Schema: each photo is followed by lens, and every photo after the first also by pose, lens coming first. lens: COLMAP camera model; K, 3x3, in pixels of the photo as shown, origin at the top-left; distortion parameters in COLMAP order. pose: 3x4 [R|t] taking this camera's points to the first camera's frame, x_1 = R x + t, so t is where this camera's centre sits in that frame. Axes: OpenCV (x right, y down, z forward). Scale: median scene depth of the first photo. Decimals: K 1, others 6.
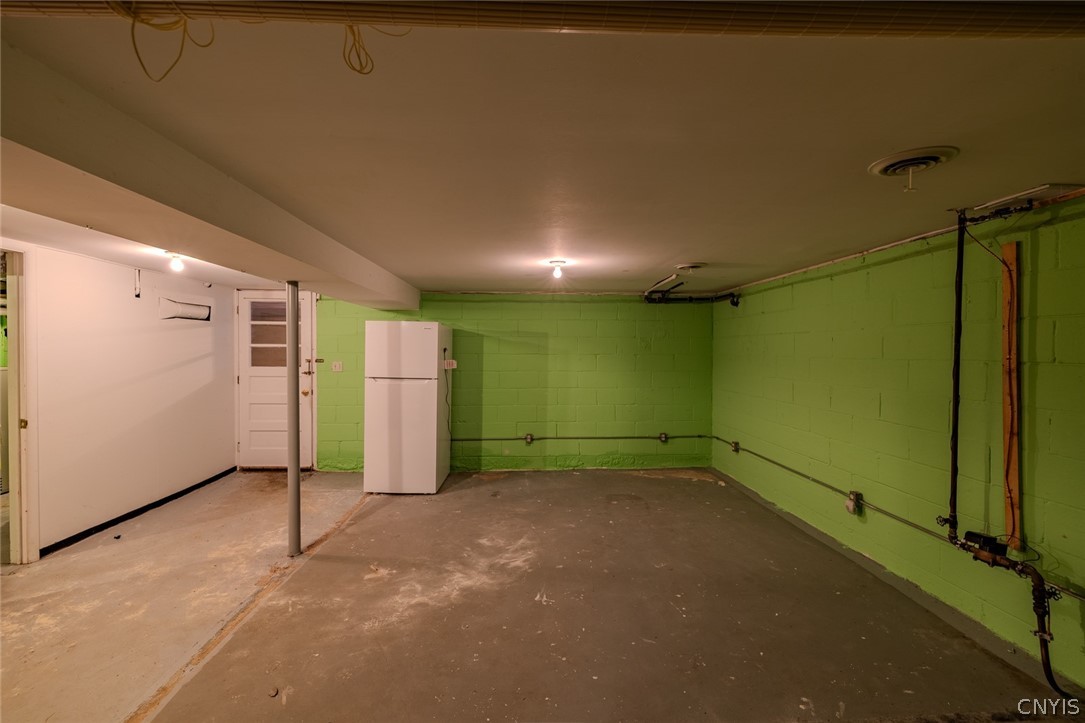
lens RADIAL K [[459.4, 0, 537.6], [0, 459.4, 356.4], [0, 0, 1]] dist [0.002849, 0.000256]
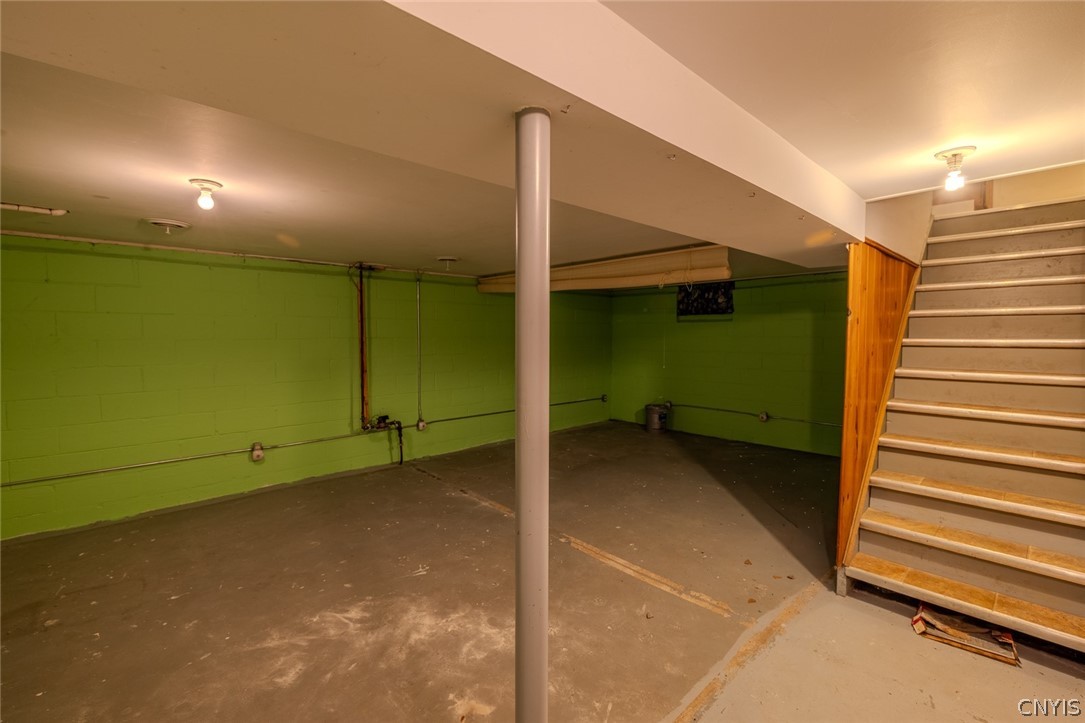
lens RADIAL K [[459.4, 0, 538.9], [0, 459.4, 358.2], [0, 0, 1]] dist [0.002849, 0.000256]
pose [[-0.647067, -0.041756, 0.761289, -0.832539], [0.009233, 0.997997, 0.062587, -0.016388], [-0.762377, 0.047528, -0.645385, 1.285019]]
